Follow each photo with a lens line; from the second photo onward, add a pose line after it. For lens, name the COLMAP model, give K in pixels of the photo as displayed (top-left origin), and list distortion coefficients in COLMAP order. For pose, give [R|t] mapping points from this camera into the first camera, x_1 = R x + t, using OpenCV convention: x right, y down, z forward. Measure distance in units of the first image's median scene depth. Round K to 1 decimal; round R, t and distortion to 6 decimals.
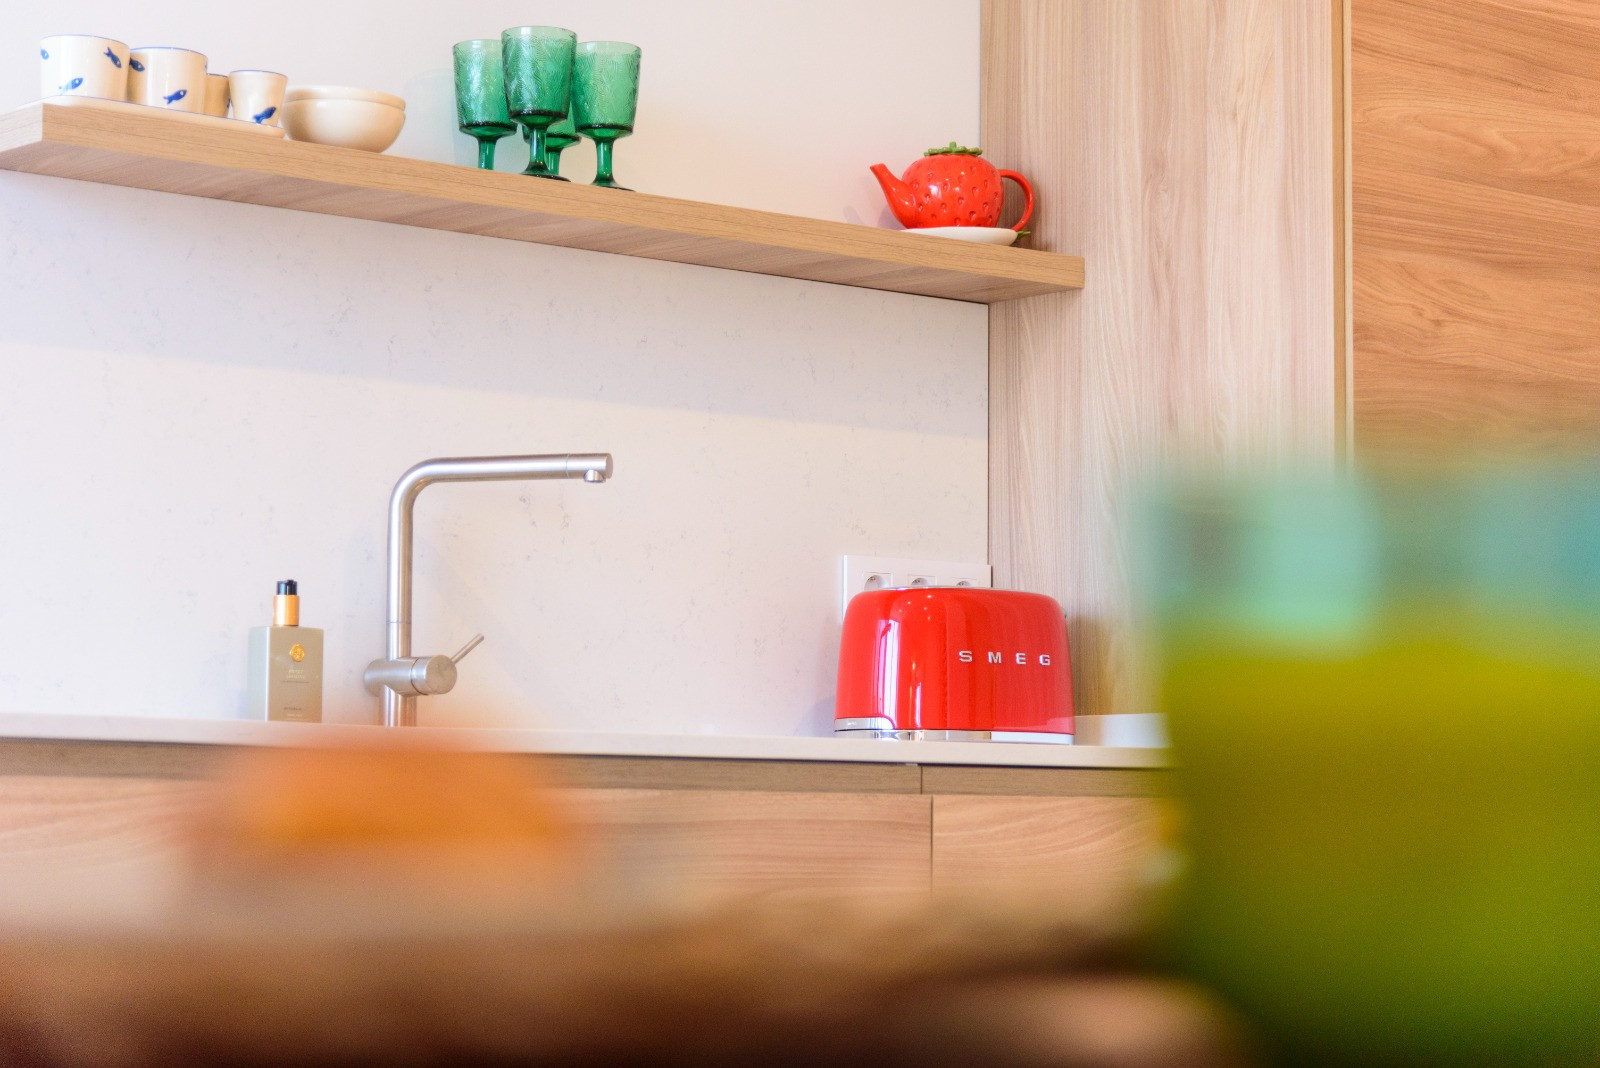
lens RADIAL K [[3539.9, 0, 800.0], [0, 3539.9, 534.0], [0, 0, 1]] dist [0.007181, -0.035898]
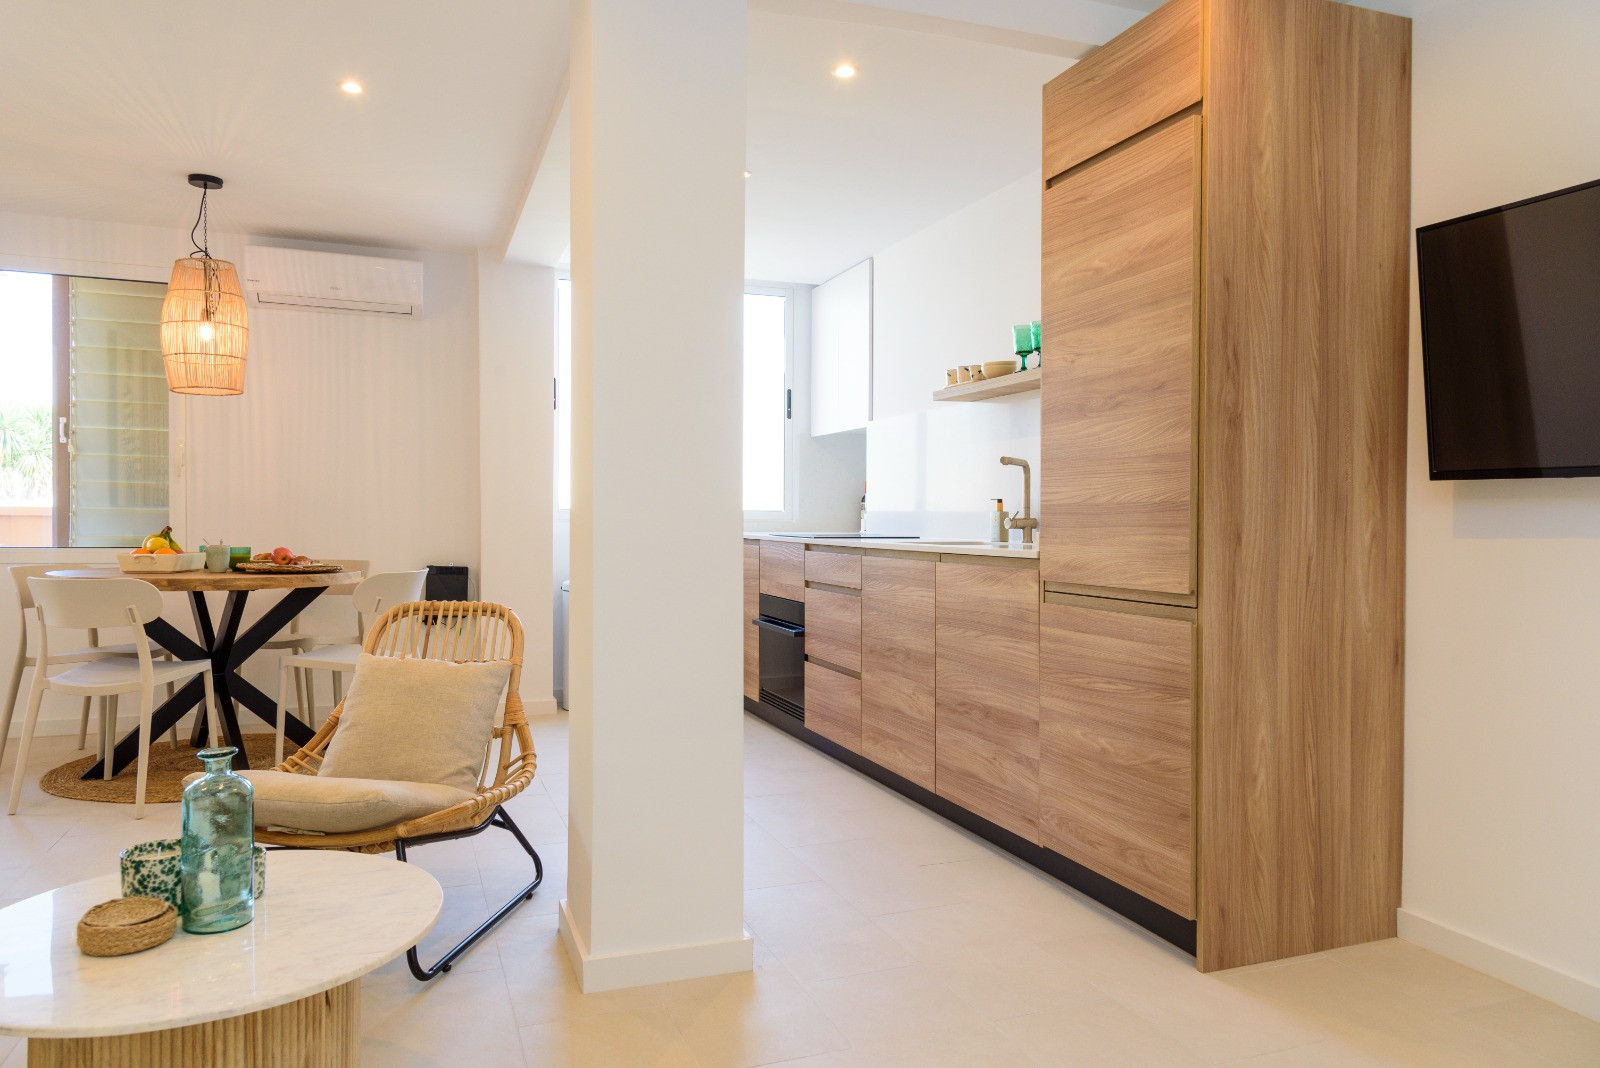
lens RADIAL K [[1075.0, 0, 796.4], [0, 1075.0, 544.0], [0, 0, 1]] dist [0.024624, -0.017278]
pose [[-0.318147, 0.014807, -0.947926, 0.892051], [0.074537, 0.997174, -0.009440, 0.049871], [0.945107, -0.073659, -0.318352, 1.048736]]
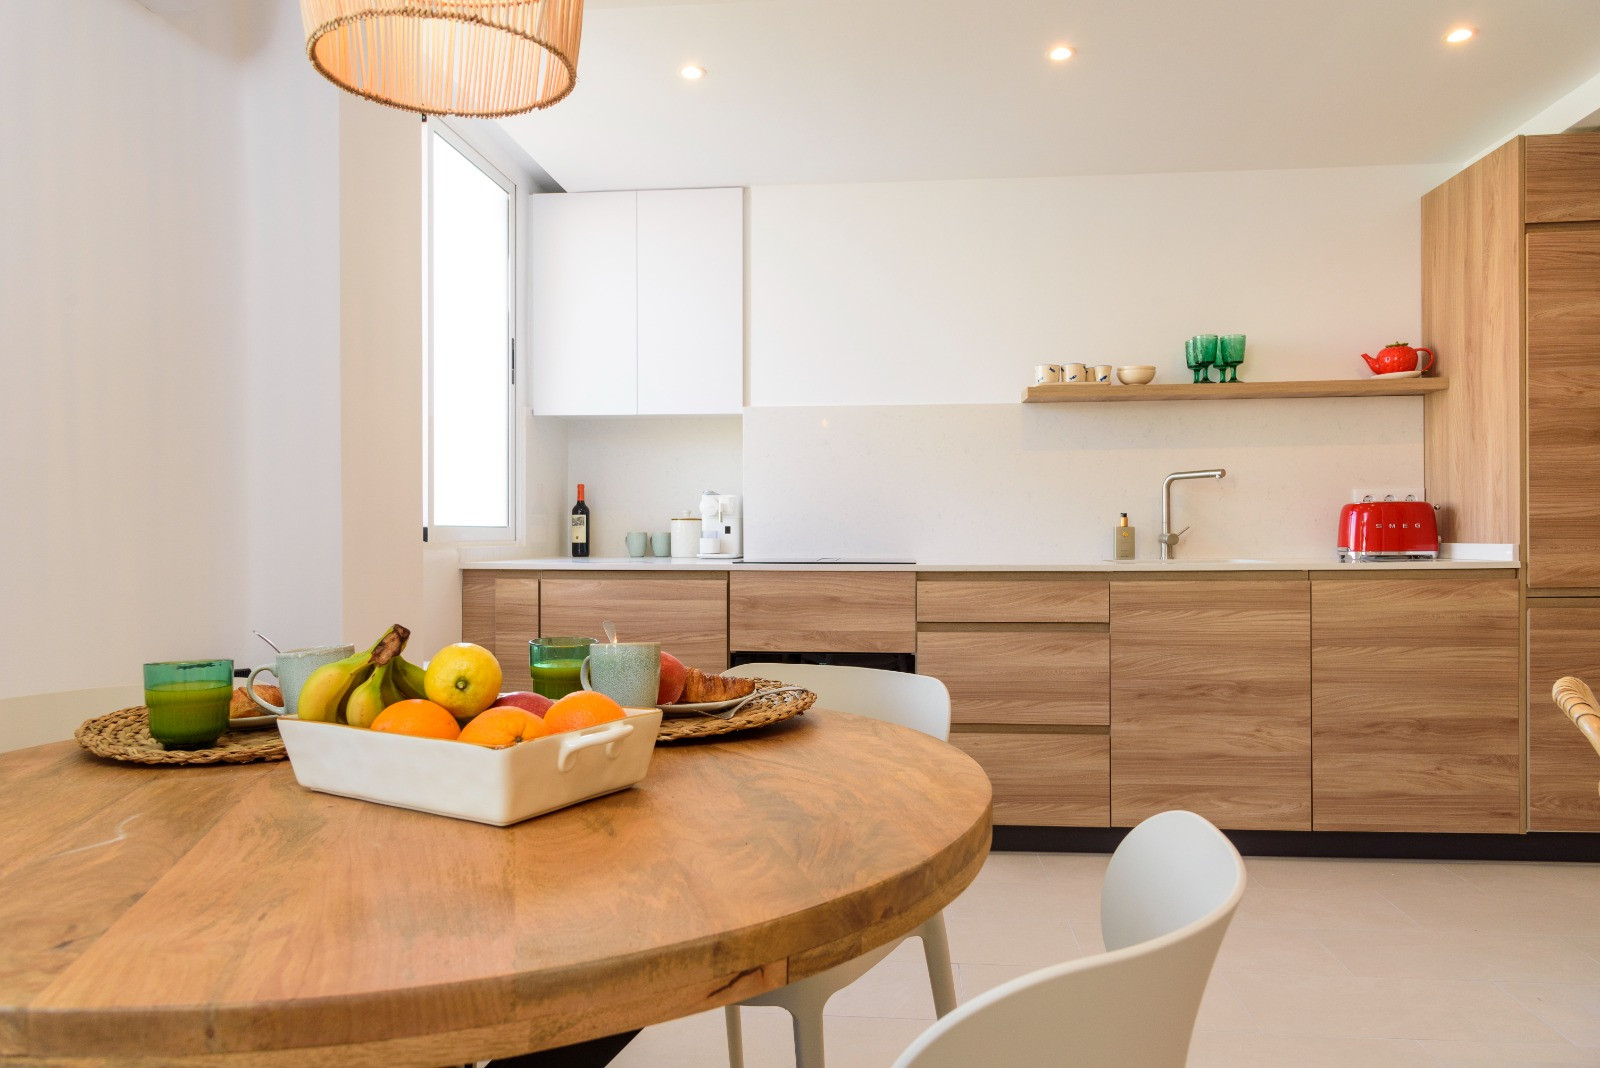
lens RADIAL K [[1075.0, 0, 796.4], [0, 1075.0, 544.0], [0, 0, 1]] dist [0.024624, -0.017278]
pose [[0.721164, -0.009585, -0.692698, 0.315204], [0.072756, 0.995423, 0.061972, -0.040541], [0.688934, -0.095090, 0.718560, 0.033557]]
